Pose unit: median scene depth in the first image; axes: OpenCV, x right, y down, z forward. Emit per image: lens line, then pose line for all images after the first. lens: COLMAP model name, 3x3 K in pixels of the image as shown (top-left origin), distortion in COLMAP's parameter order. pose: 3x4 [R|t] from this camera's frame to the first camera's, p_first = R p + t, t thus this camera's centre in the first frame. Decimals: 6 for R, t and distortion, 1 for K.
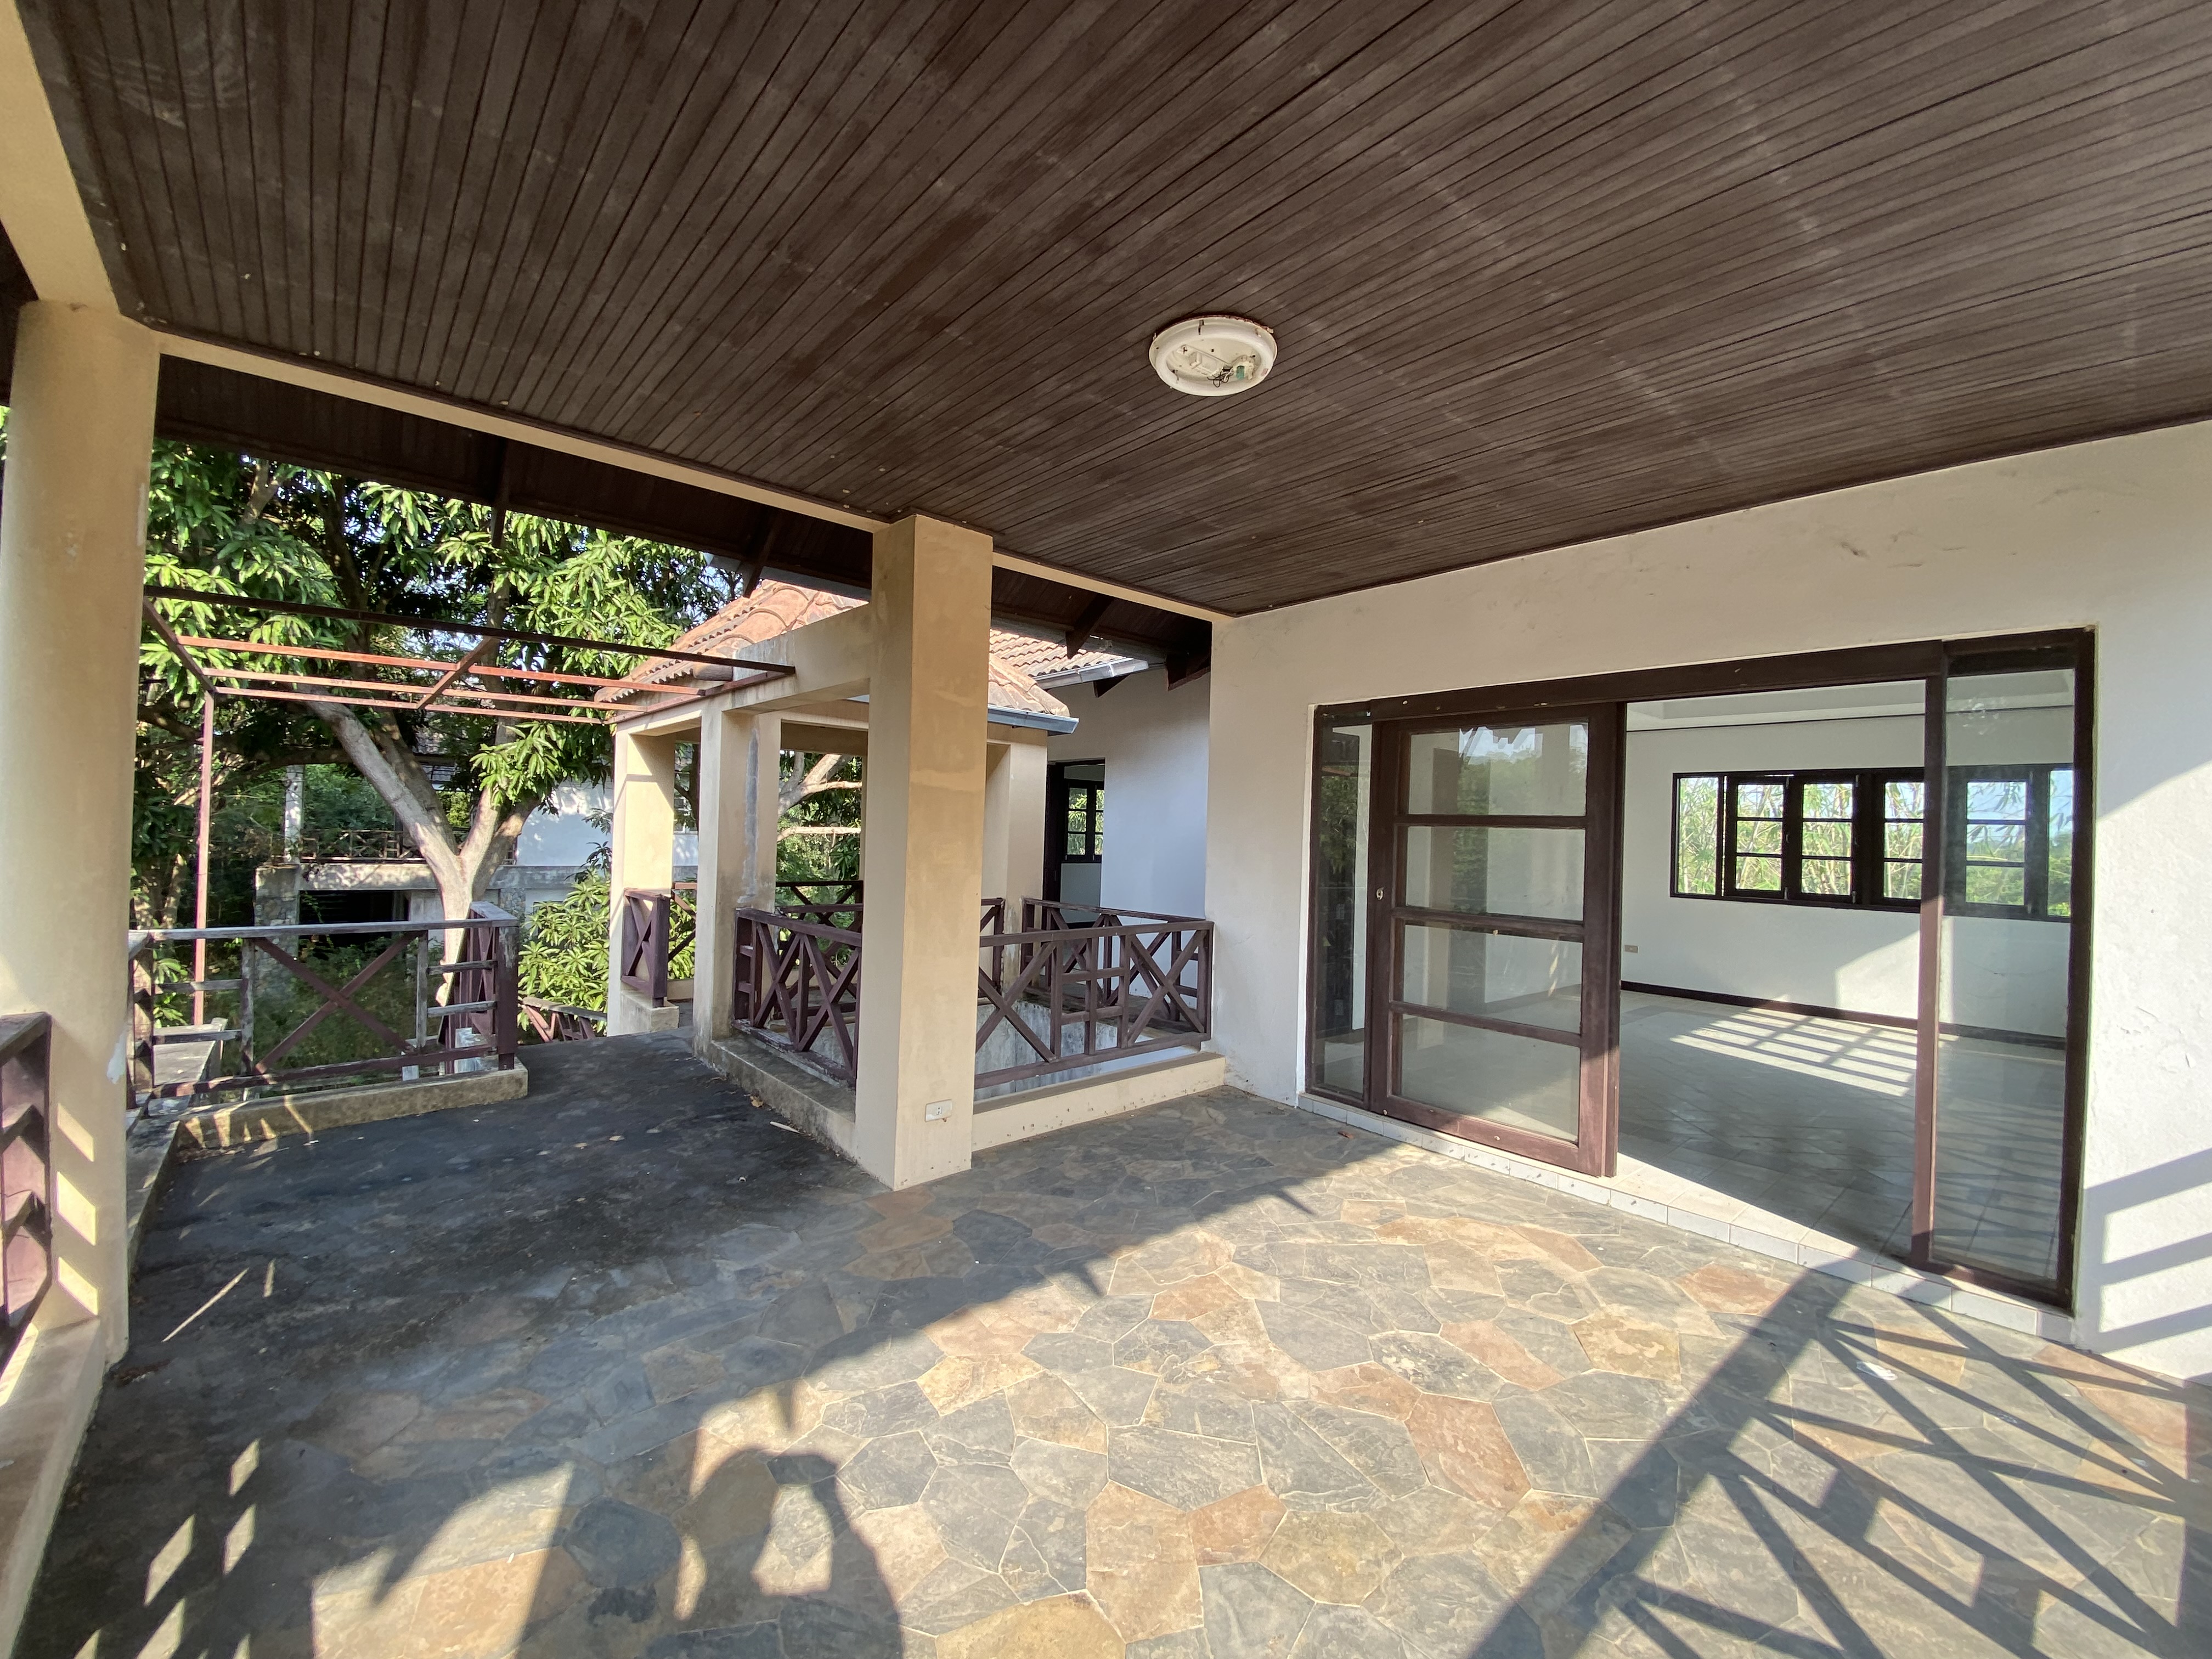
lens RADIAL K [[904.8, 0, 1103.4], [0, 904.8, 820.3], [0, 0, 1]] dist [0.000625, -0.000253]
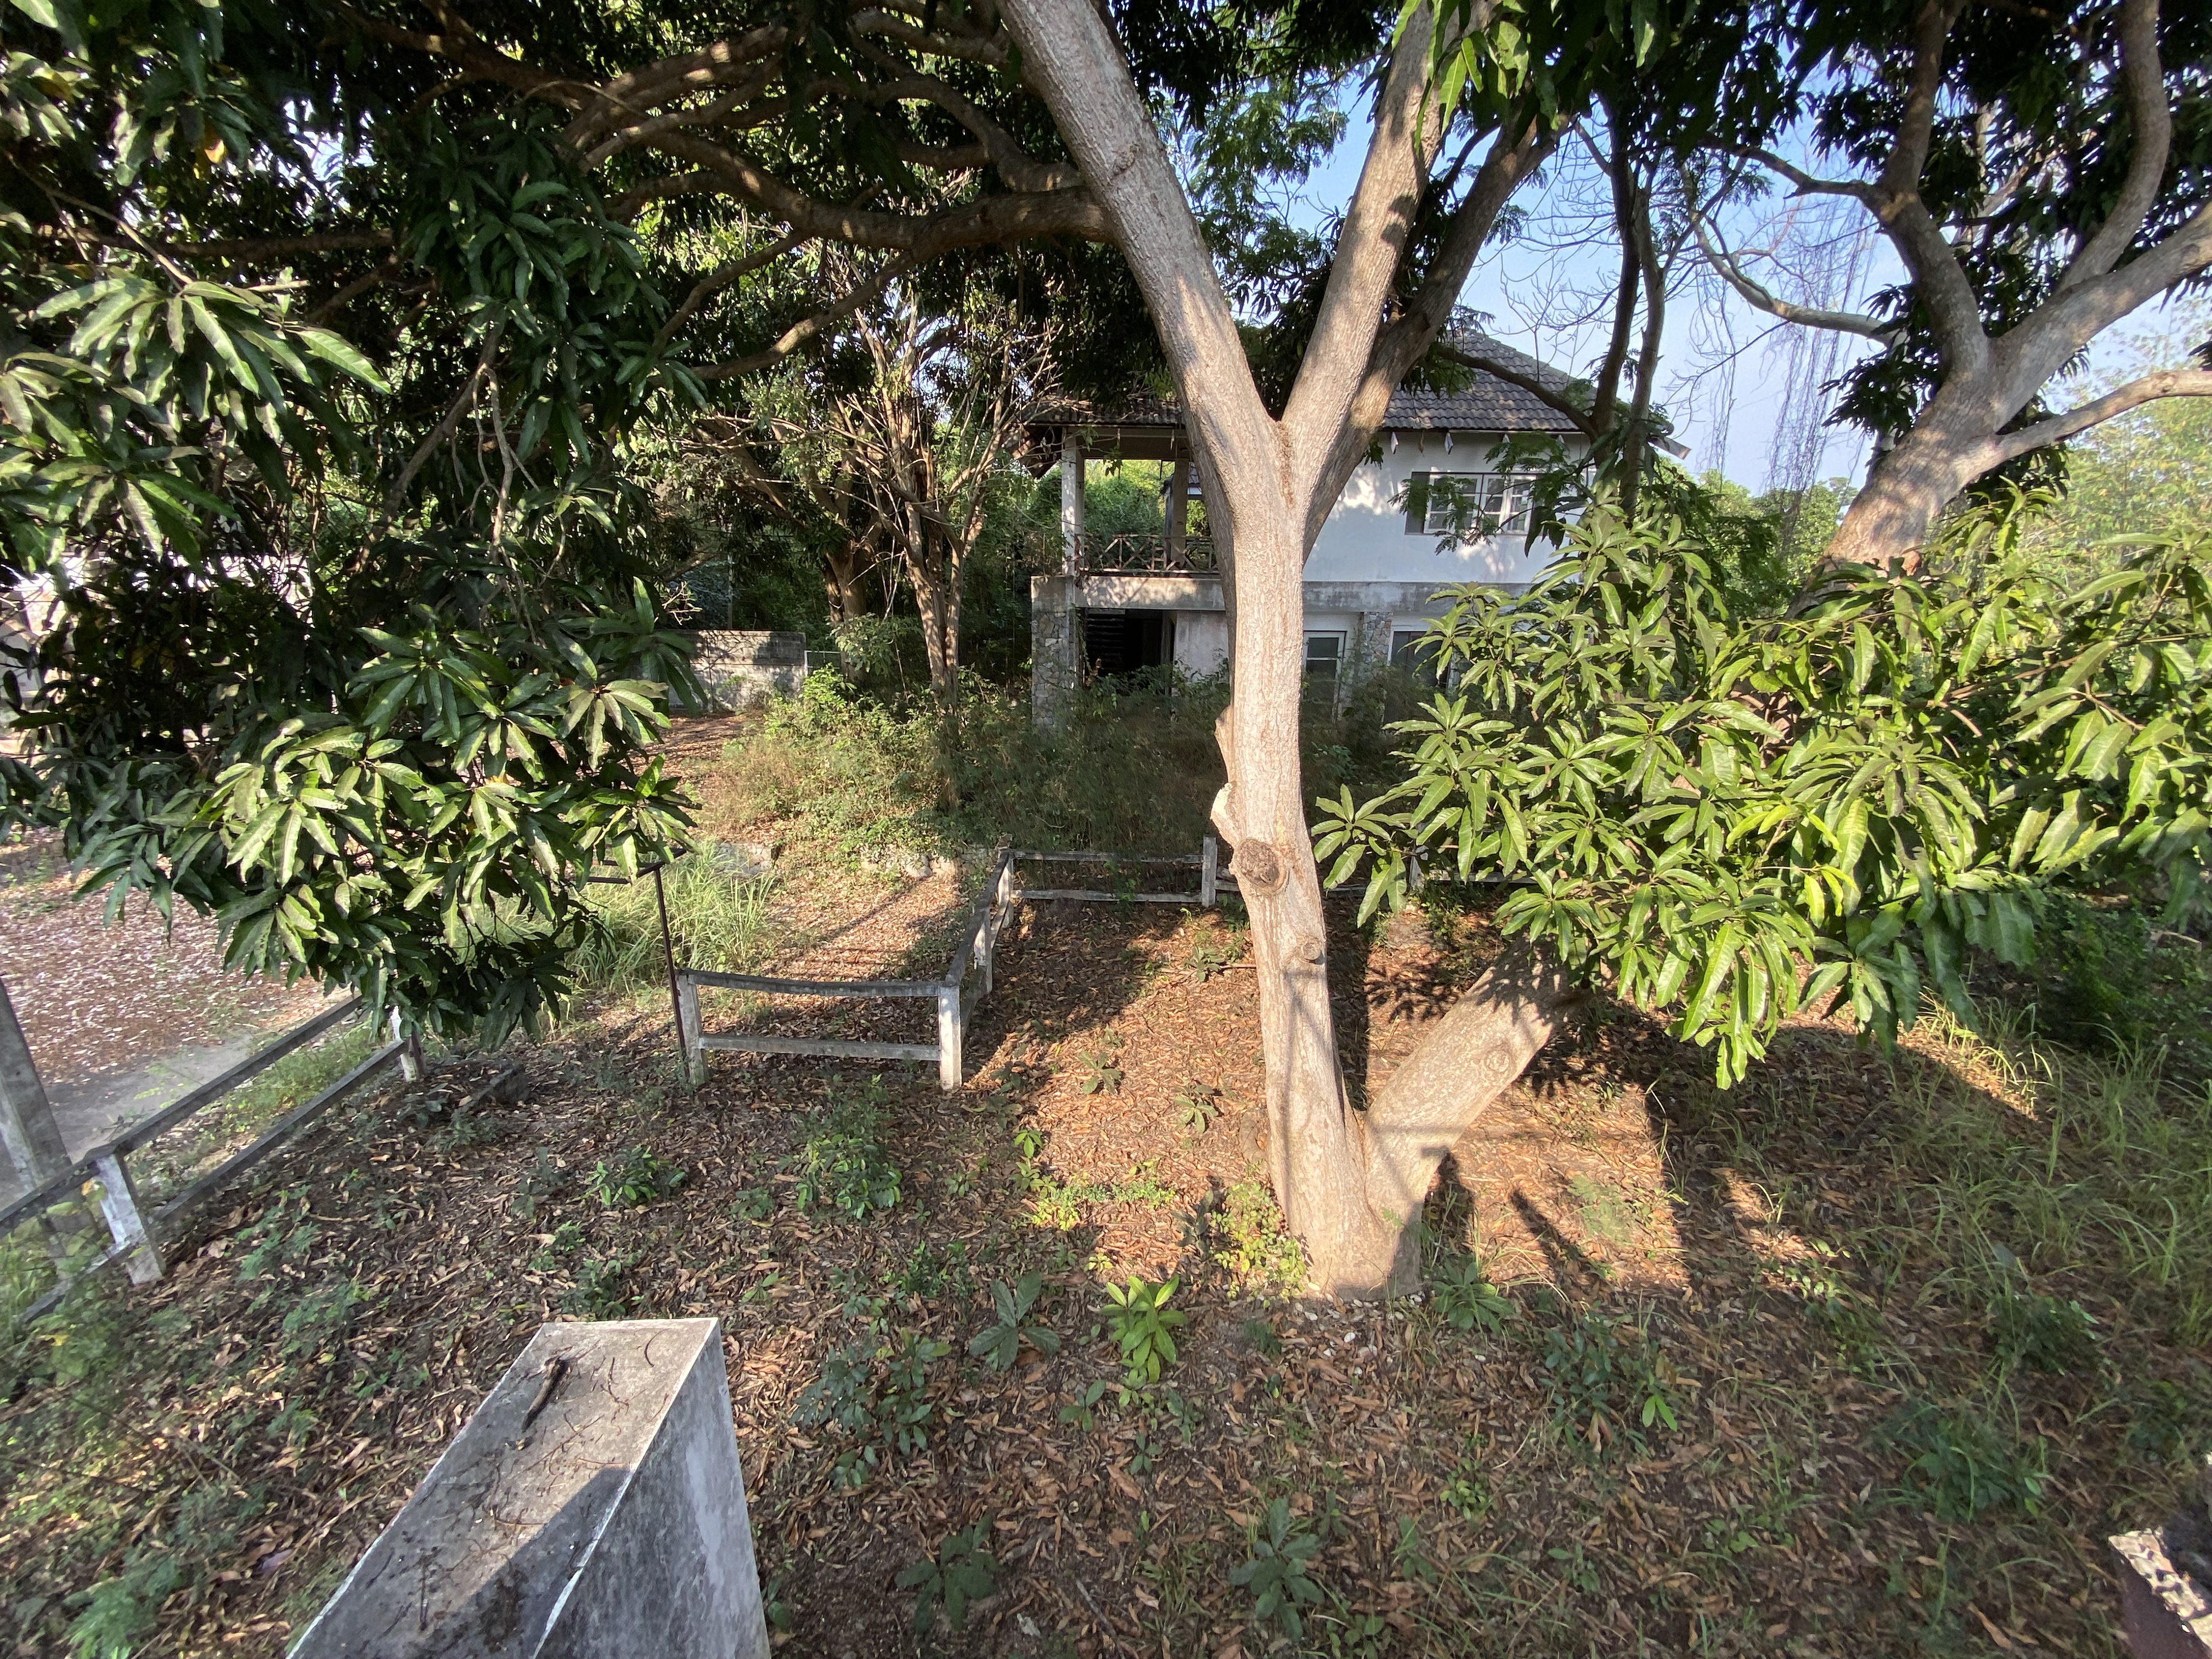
lens RADIAL K [[904.8, 0, 1103.4], [0, 904.8, 820.3], [0, 0, 1]] dist [0.000625, -0.000253]
pose [[0.741366, 0.164077, -0.650735, -0.294154], [0.016066, 0.965035, 0.261628, 0.052166], [0.670909, -0.204417, 0.712808, 0.390642]]
